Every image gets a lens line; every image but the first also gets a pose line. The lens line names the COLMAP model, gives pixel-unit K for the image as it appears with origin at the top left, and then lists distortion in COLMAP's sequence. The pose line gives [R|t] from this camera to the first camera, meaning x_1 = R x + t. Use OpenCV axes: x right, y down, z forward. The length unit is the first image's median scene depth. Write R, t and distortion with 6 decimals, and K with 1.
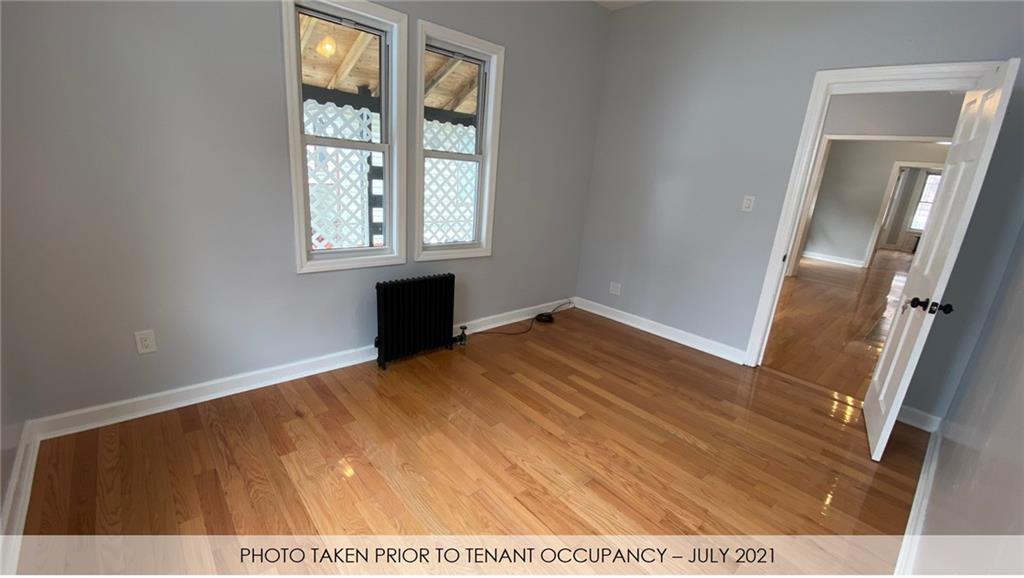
lens RADIAL K [[414.9, 0, 508.9], [0, 414.9, 289.1], [0, 0, 1]] dist [0.003510, 0.000101]
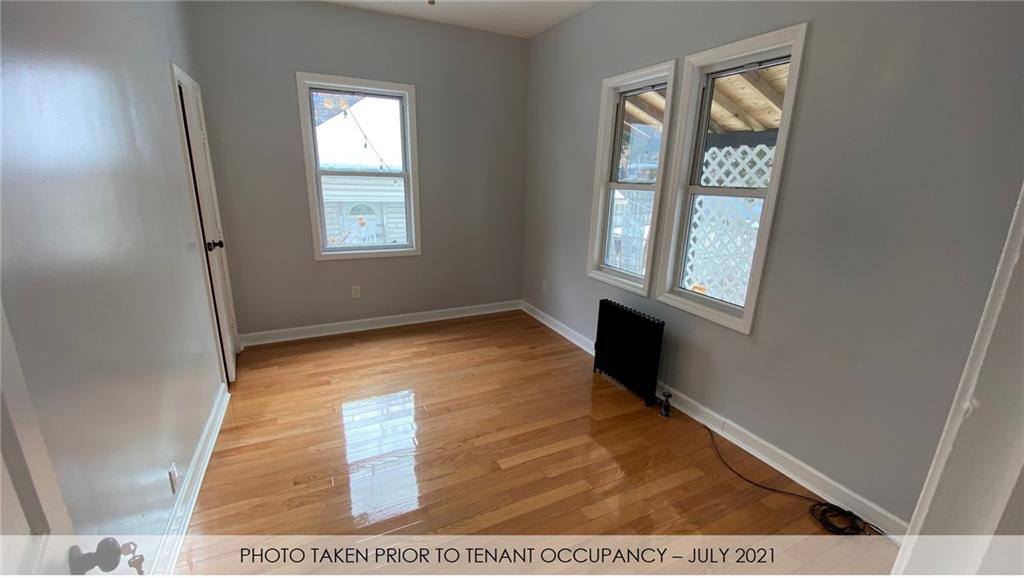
lens RADIAL K [[414.9, 0, 506.2], [0, 414.9, 288.1], [0, 0, 1]] dist [0.003510, 0.000101]
pose [[-0.301024, 0.170253, -0.938295, 0.941490], [-0.291138, 0.920550, 0.260436, -0.289762], [0.908088, 0.351571, -0.227540, 1.063797]]
